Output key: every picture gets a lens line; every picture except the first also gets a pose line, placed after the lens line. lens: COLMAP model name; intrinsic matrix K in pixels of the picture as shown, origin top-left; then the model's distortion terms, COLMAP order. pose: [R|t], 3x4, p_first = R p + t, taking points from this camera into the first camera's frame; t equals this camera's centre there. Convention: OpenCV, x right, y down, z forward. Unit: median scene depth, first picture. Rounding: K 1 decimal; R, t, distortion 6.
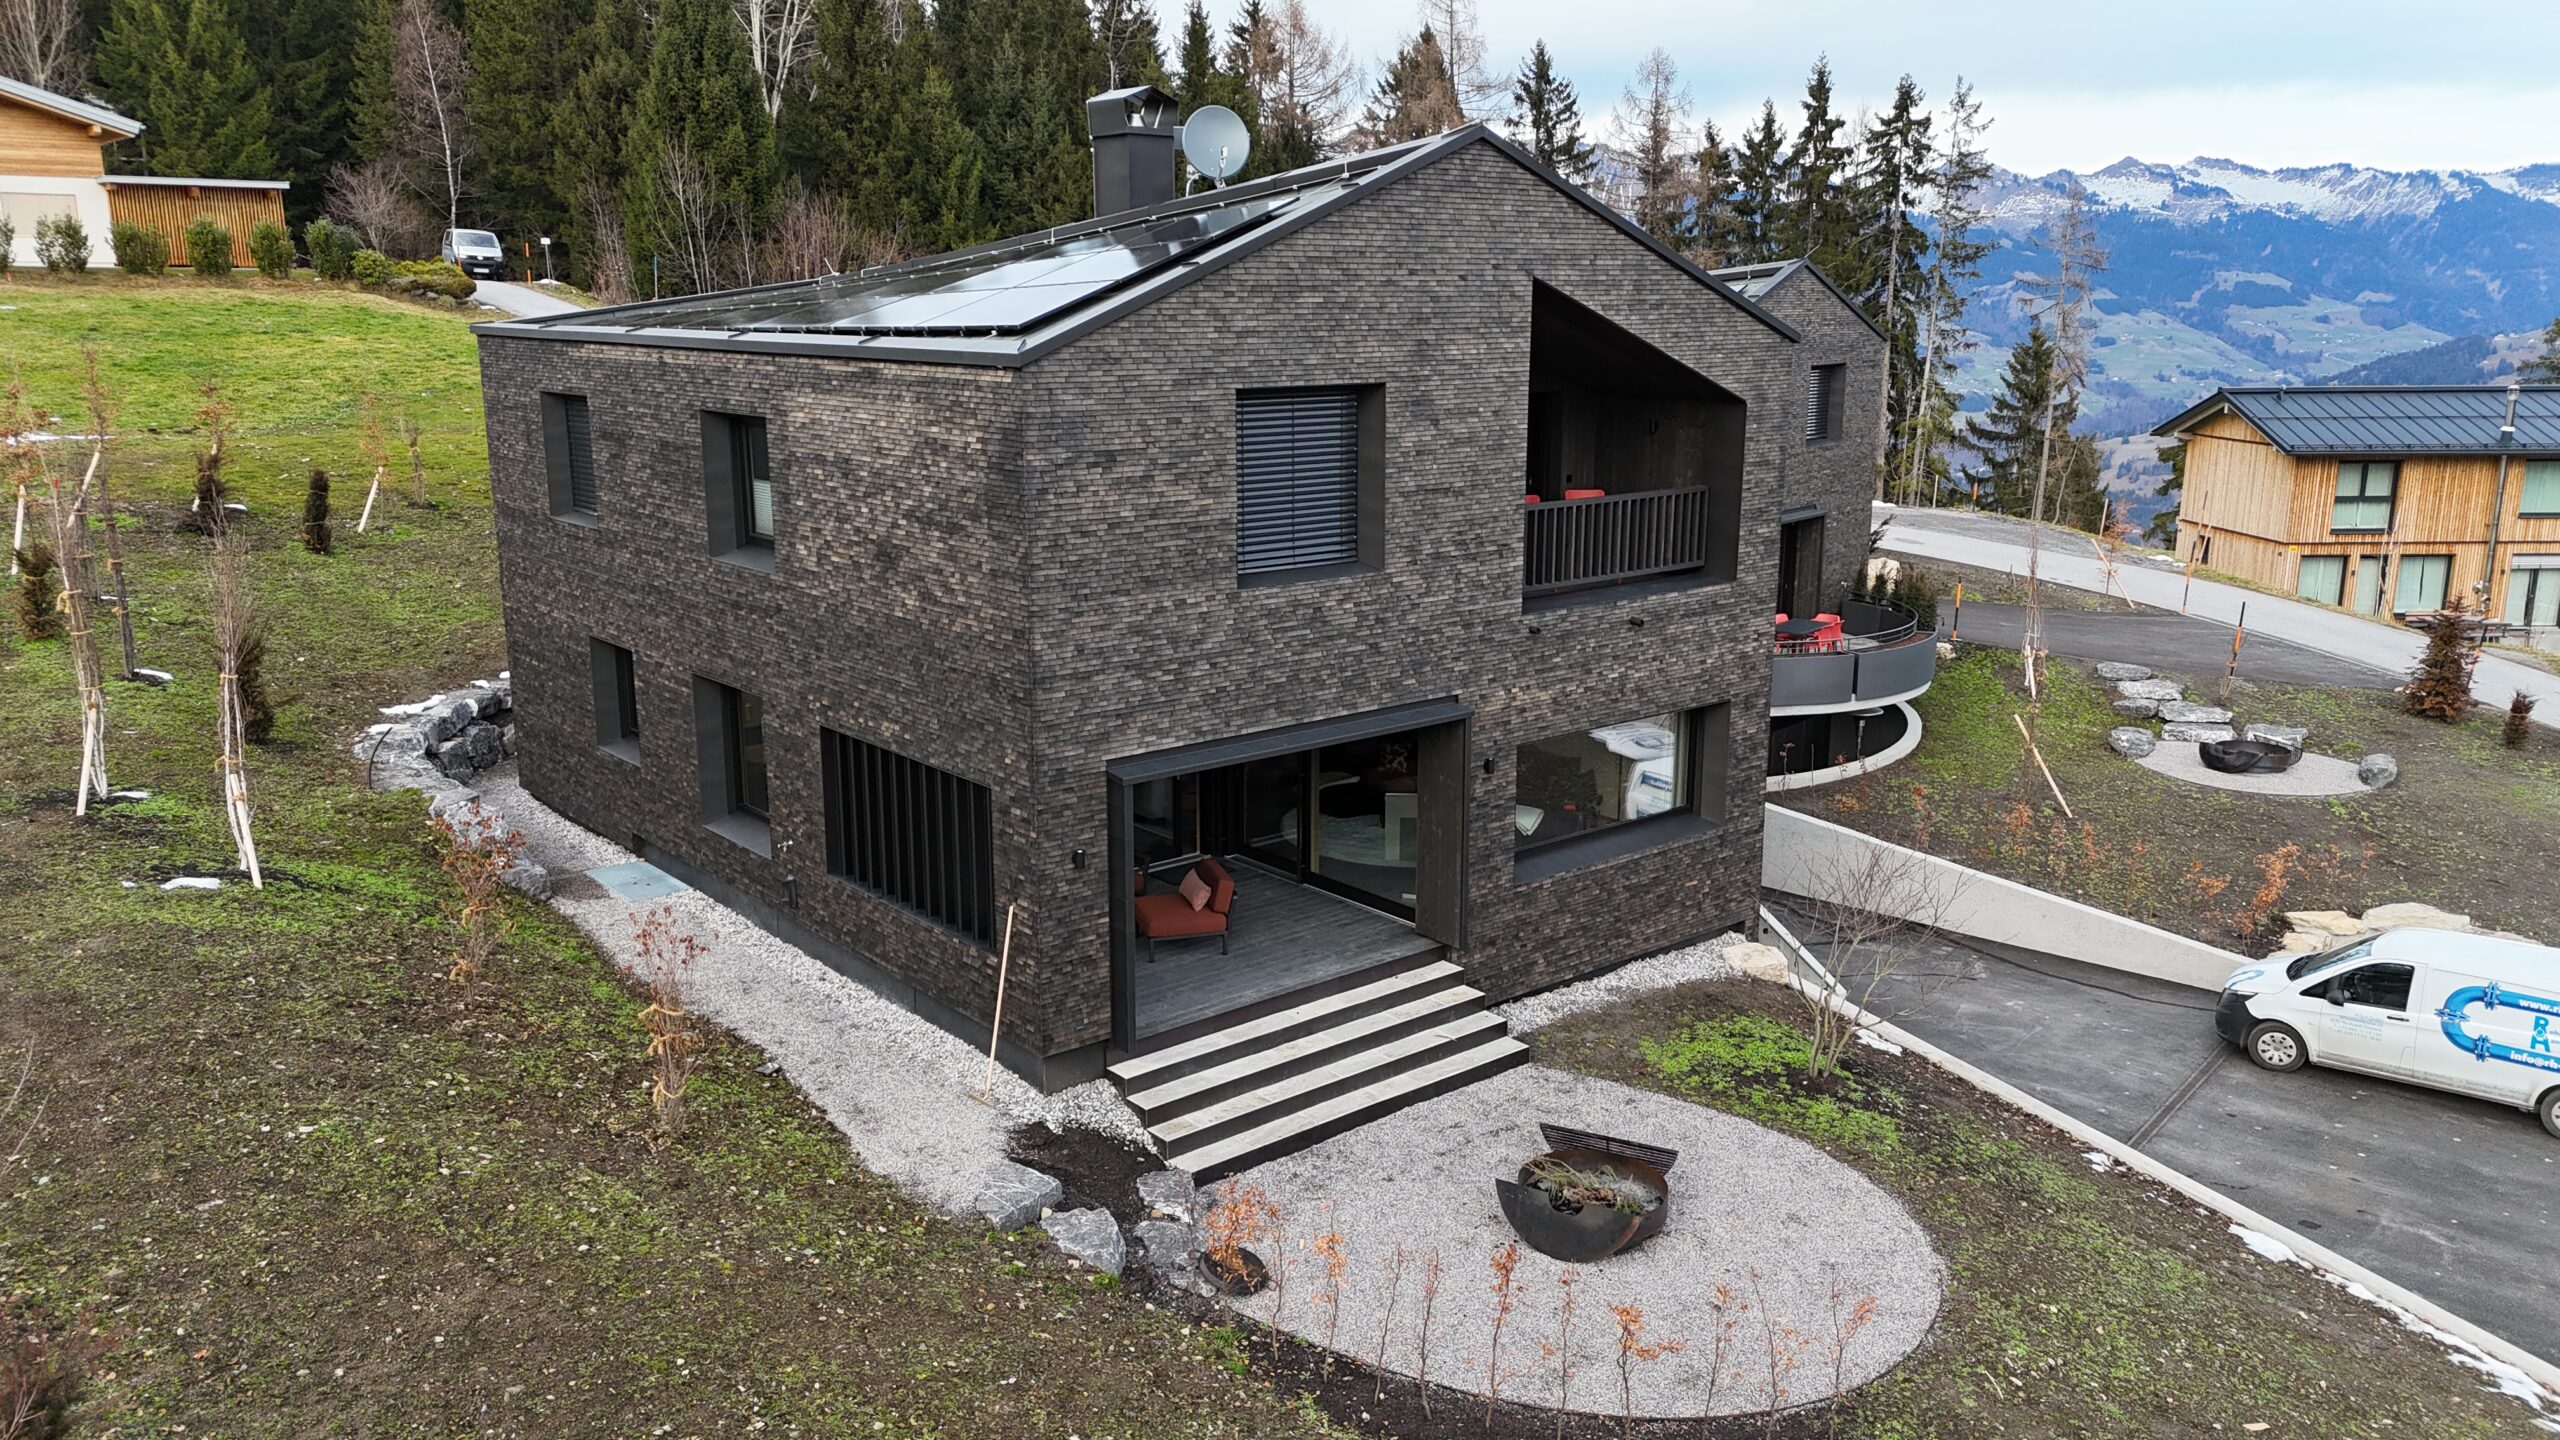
lens RADIAL K [[1860.1, 0, 1287.6], [0, 1860.1, 728.5], [0, 0, 1]] dist [0.101254, -0.102898]
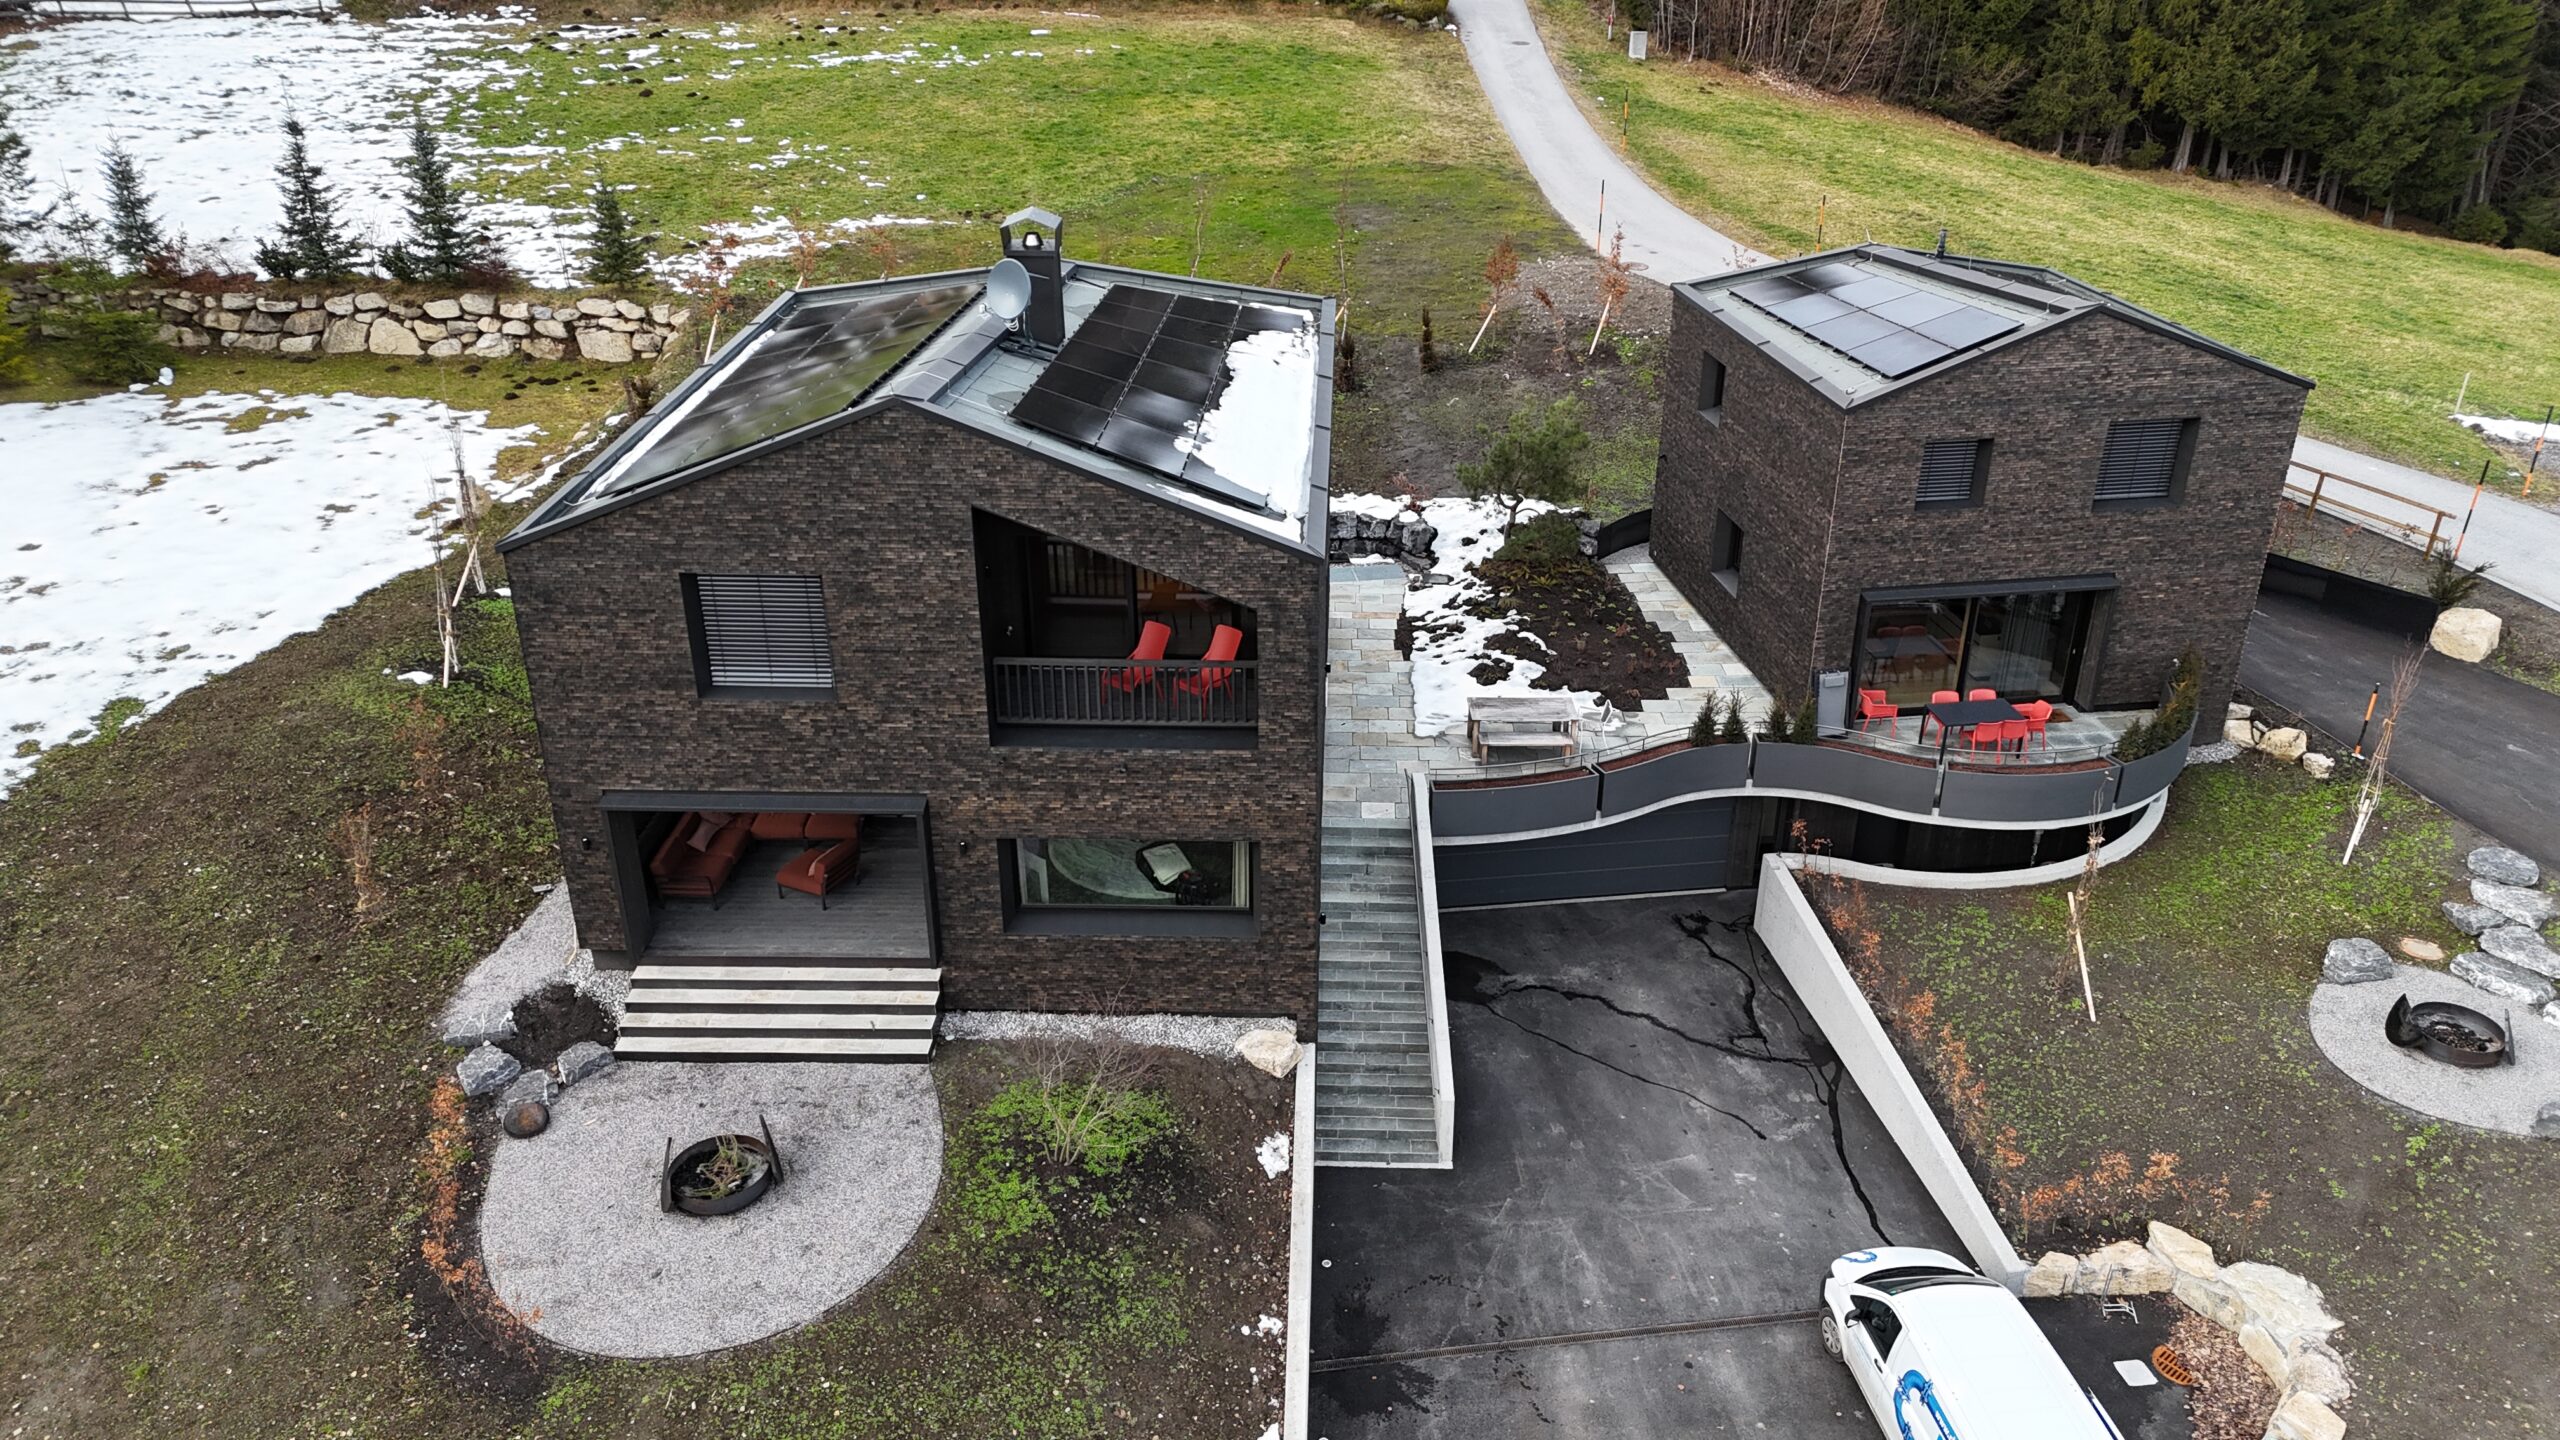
lens RADIAL K [[1860.1, 0, 1287.6], [0, 1860.1, 728.5], [0, 0, 1]] dist [0.101254, -0.102898]
pose [[0.745975, 0.295862, -0.596647, 1.107475], [-0.149192, 0.947372, 0.283246, -0.496857], [0.649048, -0.122280, 0.750856, 0.181402]]
